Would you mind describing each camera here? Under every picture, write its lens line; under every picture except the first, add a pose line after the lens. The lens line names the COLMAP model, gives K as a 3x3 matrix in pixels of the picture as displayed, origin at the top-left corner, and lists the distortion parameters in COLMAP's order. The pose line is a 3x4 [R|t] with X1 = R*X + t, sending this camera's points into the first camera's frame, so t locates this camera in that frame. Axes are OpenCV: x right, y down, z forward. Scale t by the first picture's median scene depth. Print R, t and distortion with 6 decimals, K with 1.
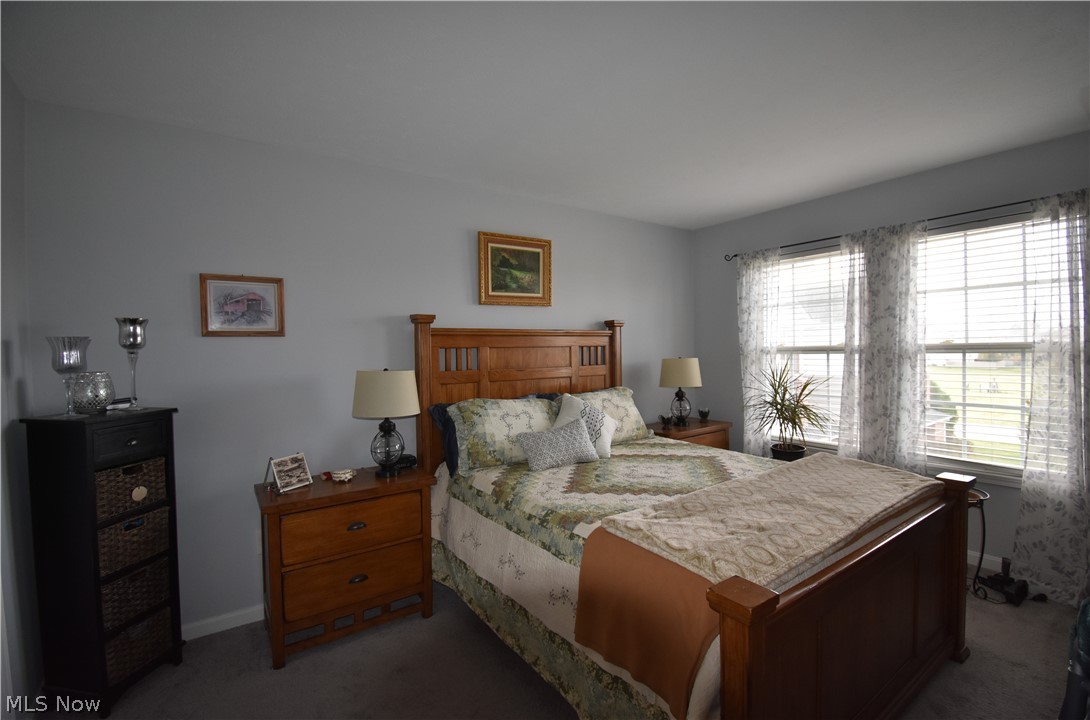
lens RADIAL K [[466.0, 0, 547.6], [0, 466.0, 356.3], [0, 0, 1]] dist [-0.002504, -0.000375]
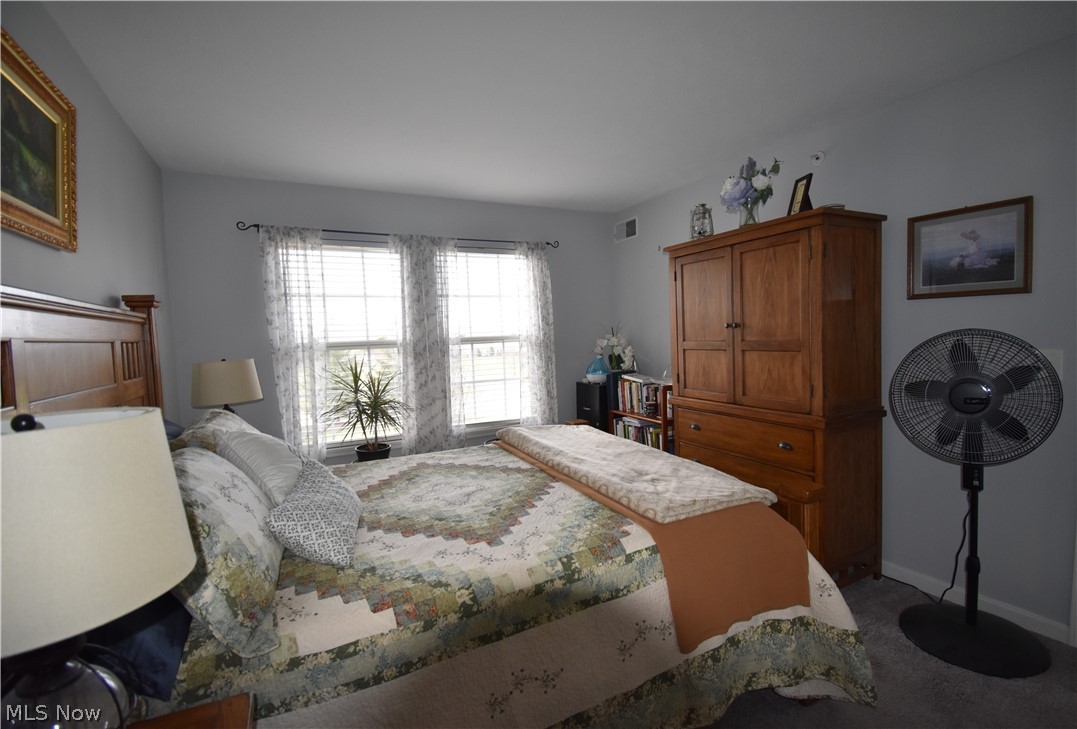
lens RADIAL K [[482.7, 0, 543.7], [0, 482.7, 367.3], [0, 0, 1]] dist [-0.002221, -0.000443]
pose [[0.151397, -0.055451, 0.986916, -0.568677], [0.047918, 0.997663, 0.048704, 0.002523], [-0.987311, 0.039917, 0.153701, 0.725722]]
